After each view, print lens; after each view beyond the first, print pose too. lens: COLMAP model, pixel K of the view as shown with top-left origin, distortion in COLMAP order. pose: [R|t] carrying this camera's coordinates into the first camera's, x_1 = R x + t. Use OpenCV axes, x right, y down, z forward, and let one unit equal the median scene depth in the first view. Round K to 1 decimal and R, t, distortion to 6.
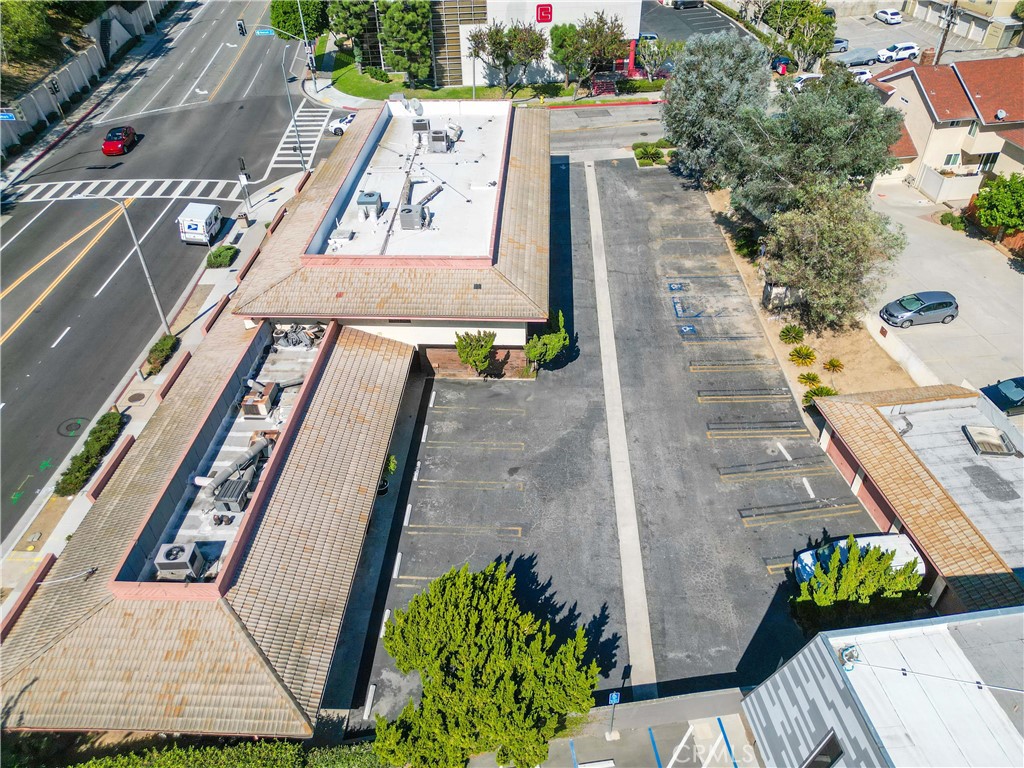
lens RADIAL K [[721.4, 0, 511.6], [0, 721.4, 387.6], [0, 0, 1]] dist [0.062588, -0.052207]
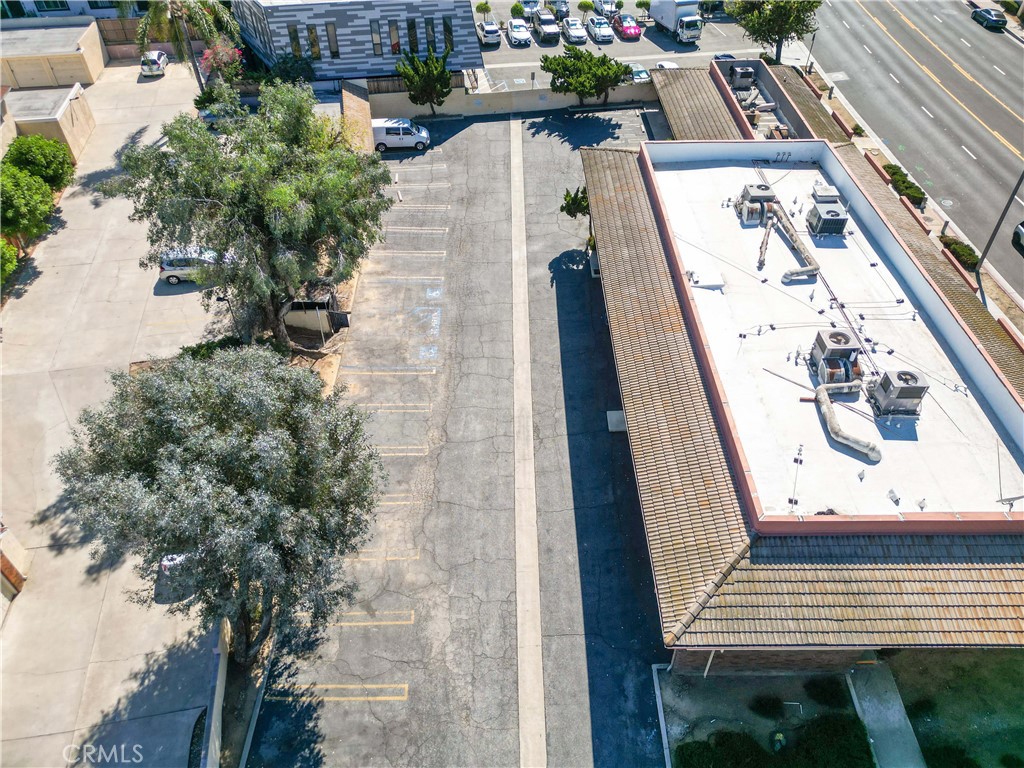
lens RADIAL K [[721.4, 0, 506.8], [0, 721.4, 393.2], [0, 0, 1]] dist [0.062588, -0.052207]
pose [[-0.997842, 0.065605, -0.002518, 0.175324], [0.005811, 0.126450, 0.991956, -1.083285], [0.065396, 0.989801, -0.126558, 1.361494]]
